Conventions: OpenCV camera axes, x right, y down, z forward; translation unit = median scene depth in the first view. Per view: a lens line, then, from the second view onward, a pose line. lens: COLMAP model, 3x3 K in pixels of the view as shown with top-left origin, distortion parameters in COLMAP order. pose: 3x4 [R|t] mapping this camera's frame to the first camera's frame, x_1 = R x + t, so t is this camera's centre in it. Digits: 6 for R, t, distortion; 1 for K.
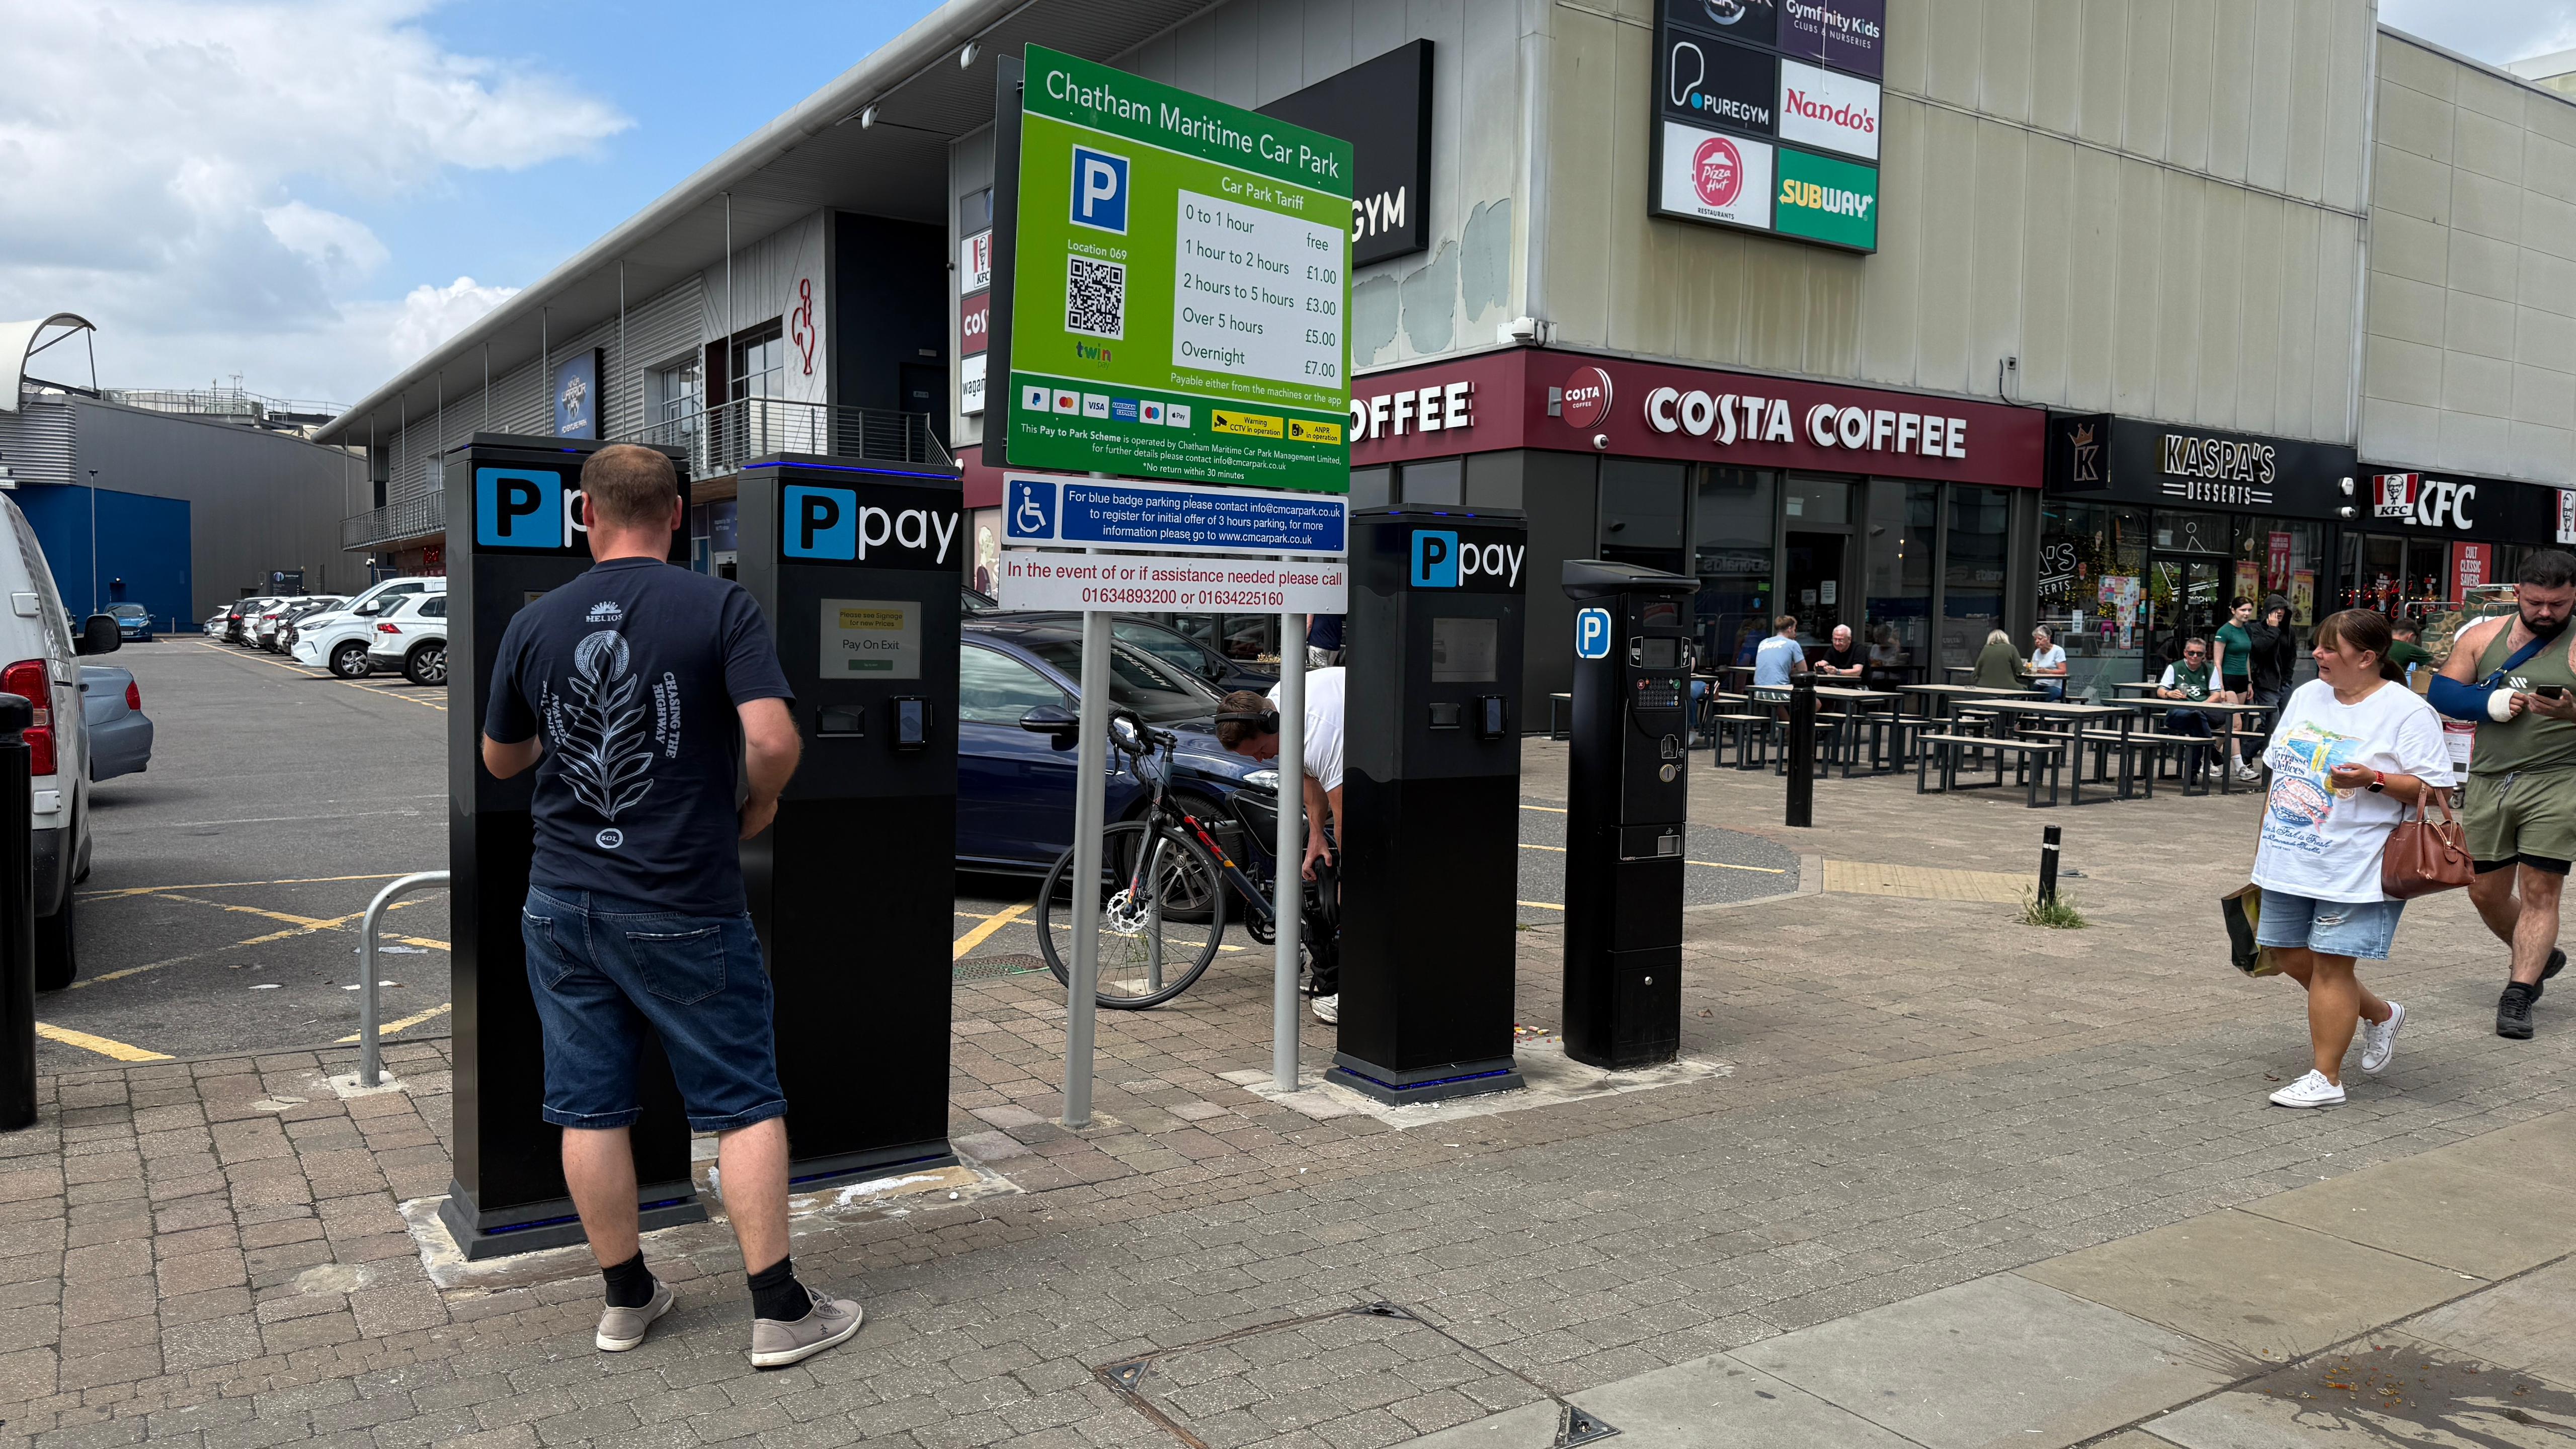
lens RADIAL K [[1810.9, 0, 1275.8], [0, 1810.9, 728.5], [0, 0, 1]] dist [0.175042, -0.307845]
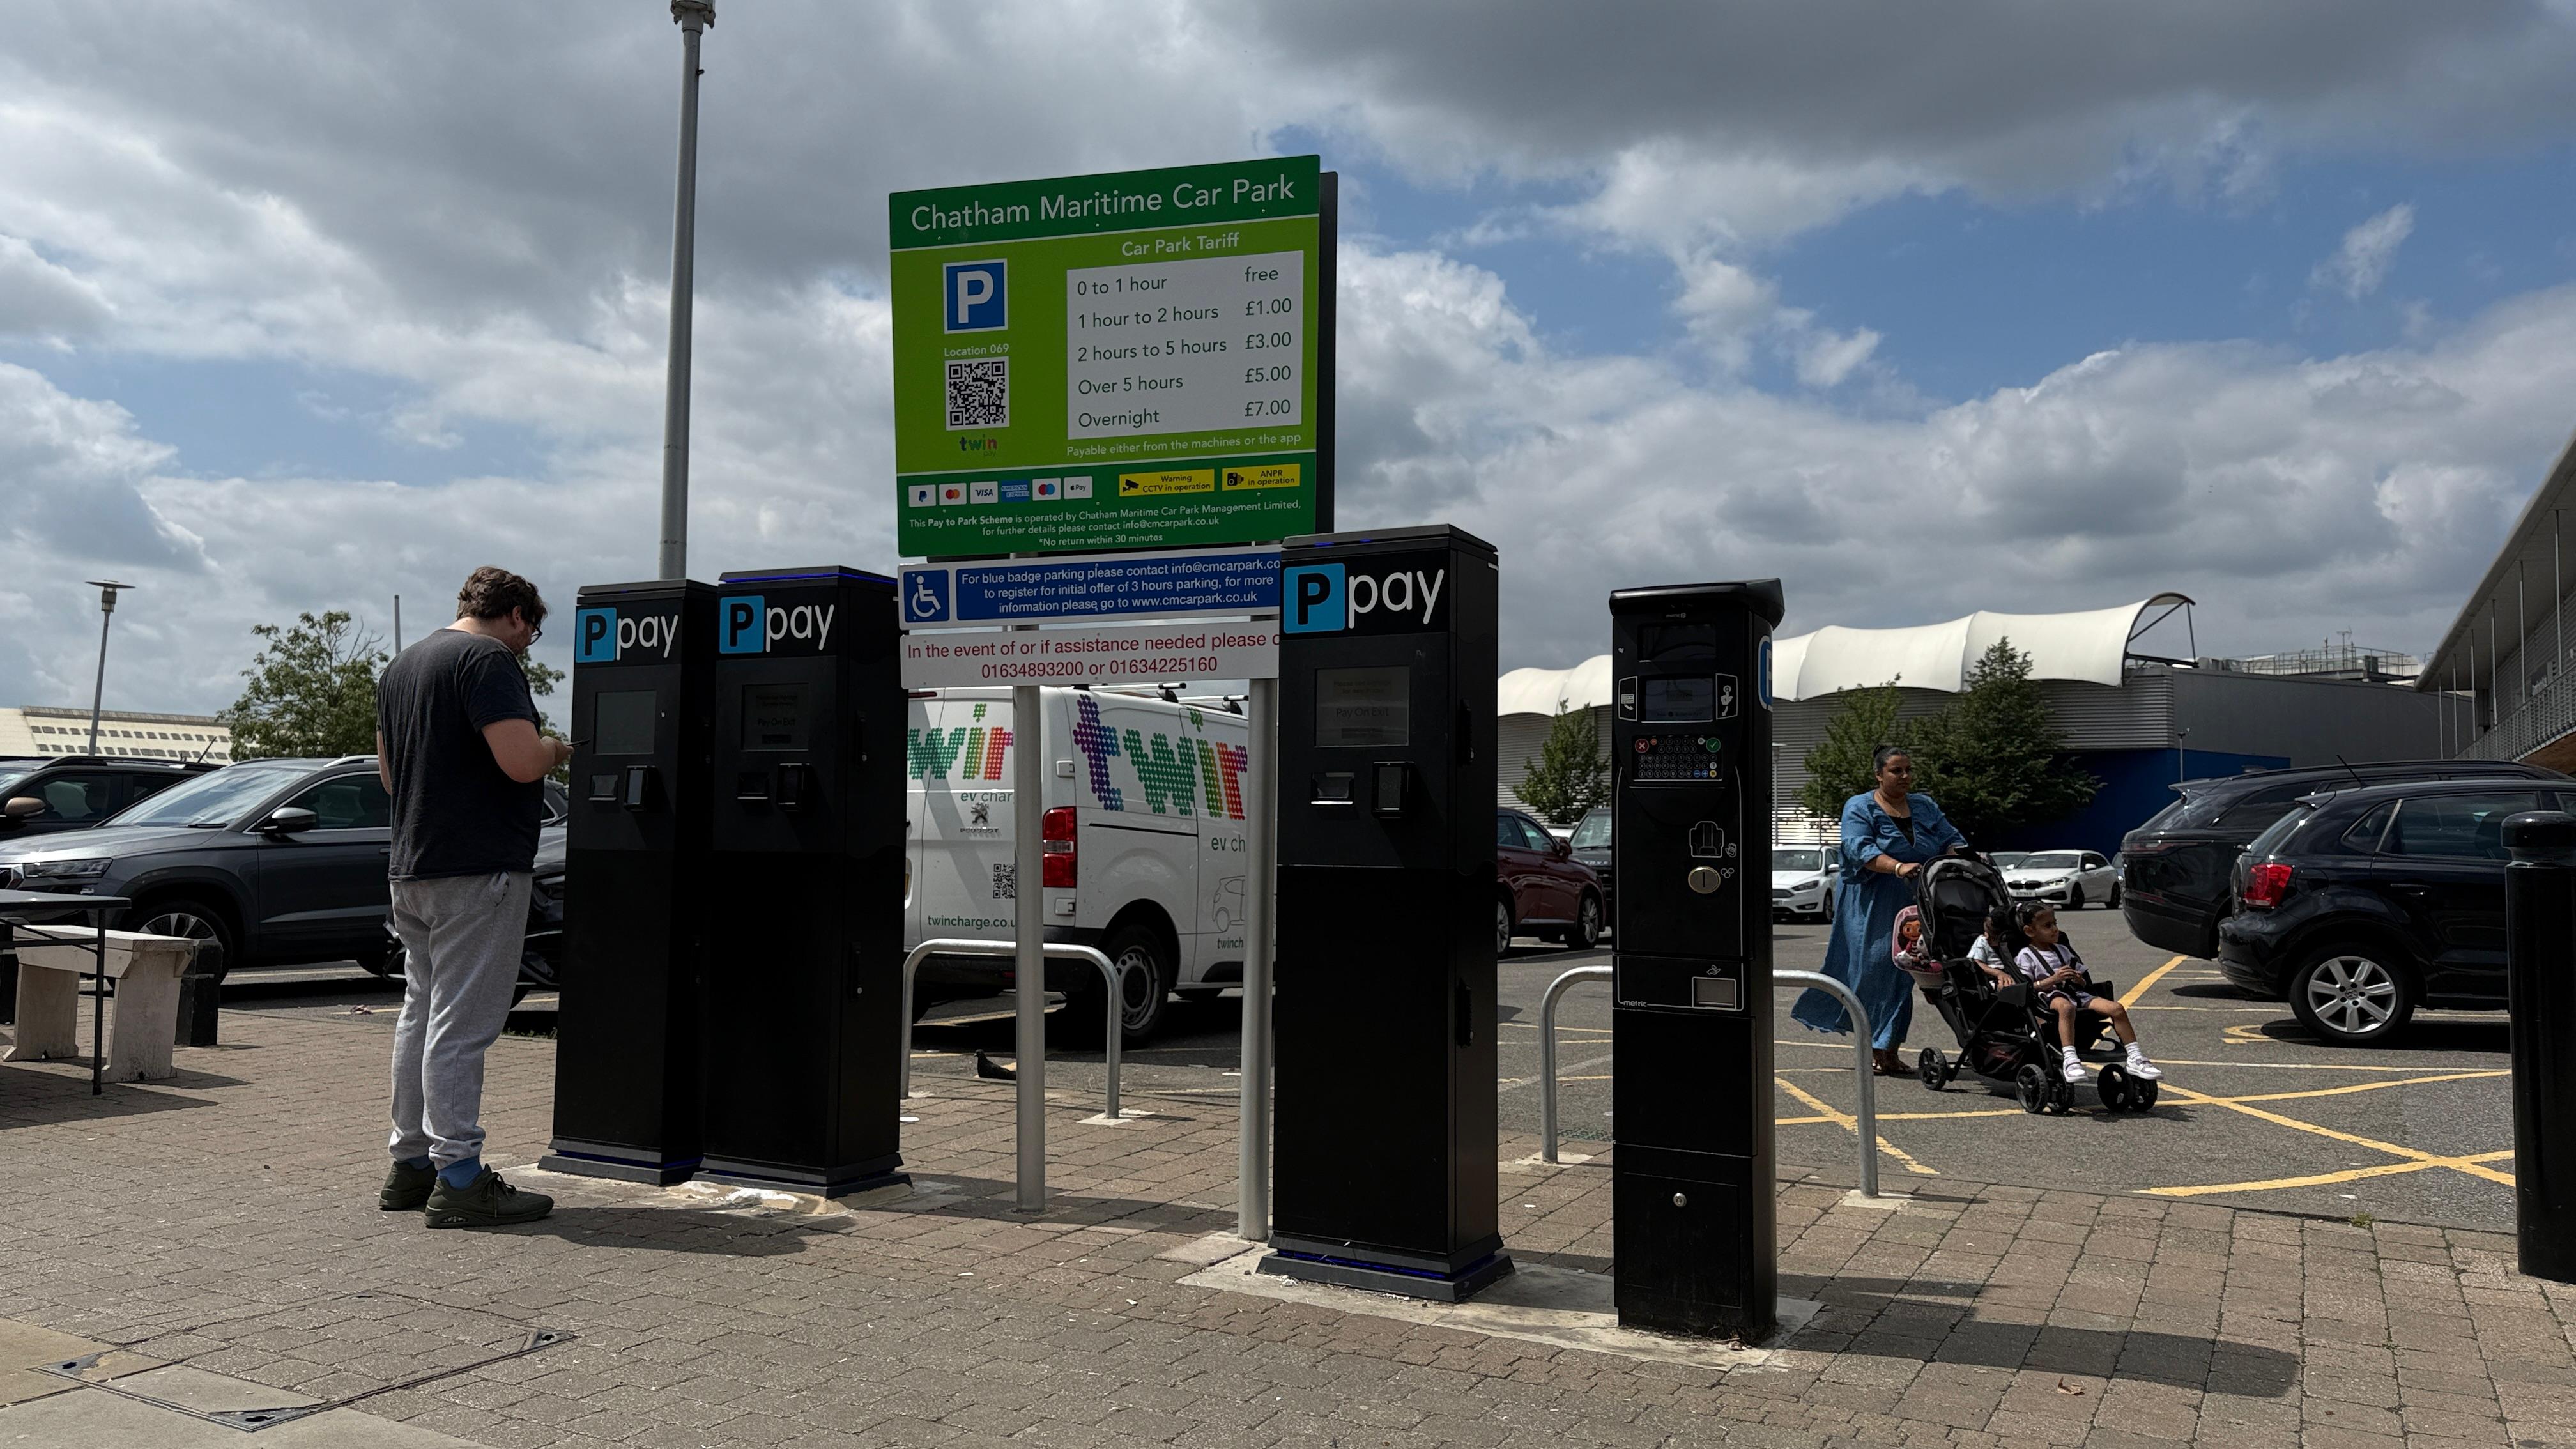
lens RADIAL K [[1810.9, 0, 1275.8], [0, 1810.9, 728.5], [0, 0, 1]] dist [0.175042, -0.307845]
pose [[0.462341, -0.069808, -0.883950, 0.873920], [-0.058161, 0.992362, -0.108790, 0.061621], [0.884793, 0.101709, 0.454750, 0.660469]]
